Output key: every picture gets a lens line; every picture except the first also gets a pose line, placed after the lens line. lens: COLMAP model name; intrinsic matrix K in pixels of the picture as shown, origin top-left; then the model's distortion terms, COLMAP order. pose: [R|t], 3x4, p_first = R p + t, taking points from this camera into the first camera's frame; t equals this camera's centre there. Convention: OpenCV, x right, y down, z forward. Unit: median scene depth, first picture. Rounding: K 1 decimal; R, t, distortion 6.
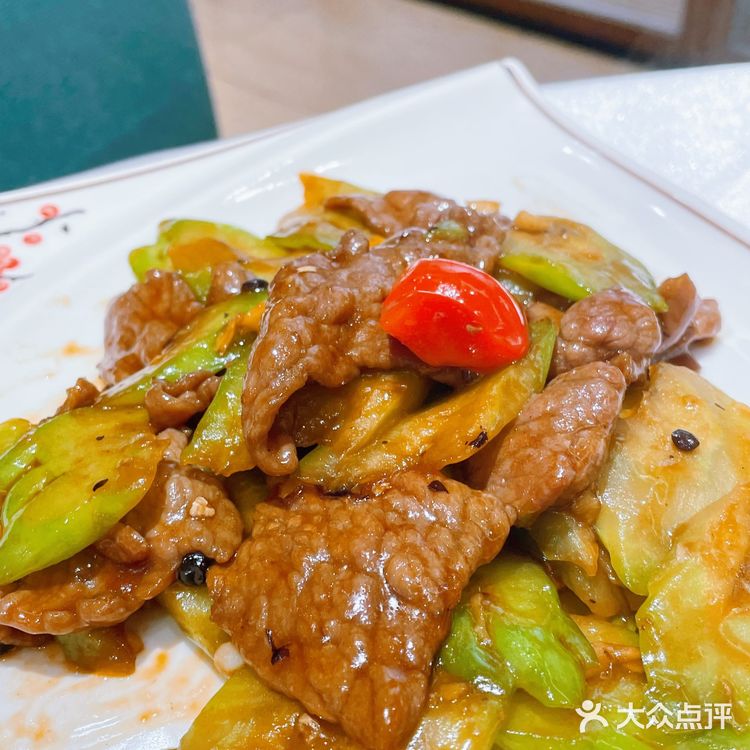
lens RADIAL K [[1143.4, 0, 375.2], [0, 1143.4, 374.9], [0, 0, 1]] dist [0.150004, 0.000000]
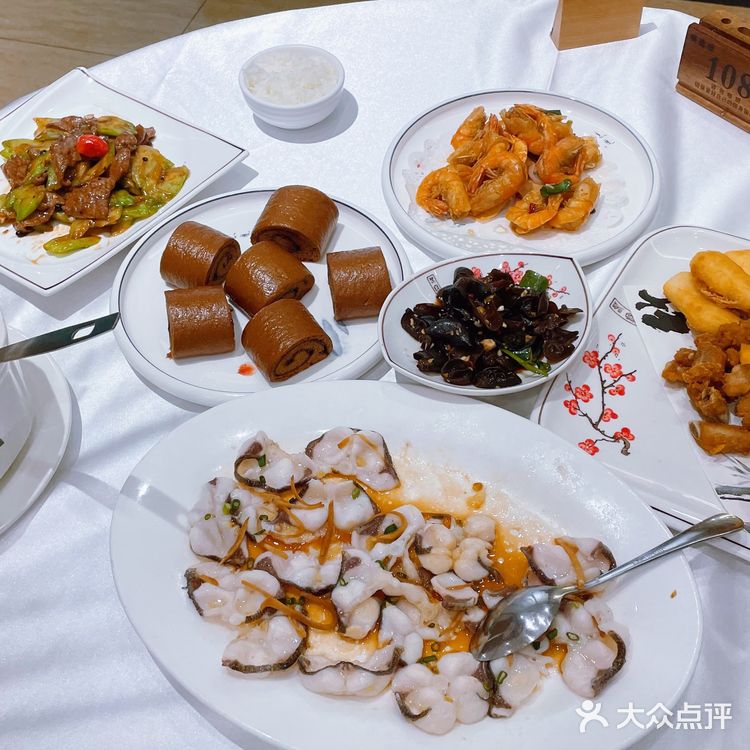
lens RADIAL K [[1143.4, 0, 378.8], [0, 1143.4, 371.8], [0, 0, 1]] dist [0.150004, 0.000000]
pose [[0.917990, -0.314365, 0.241802, -0.305895], [0.274836, 0.943795, 0.183619, 0.283459], [-0.285935, -0.102104, 0.952794, -4.153479]]
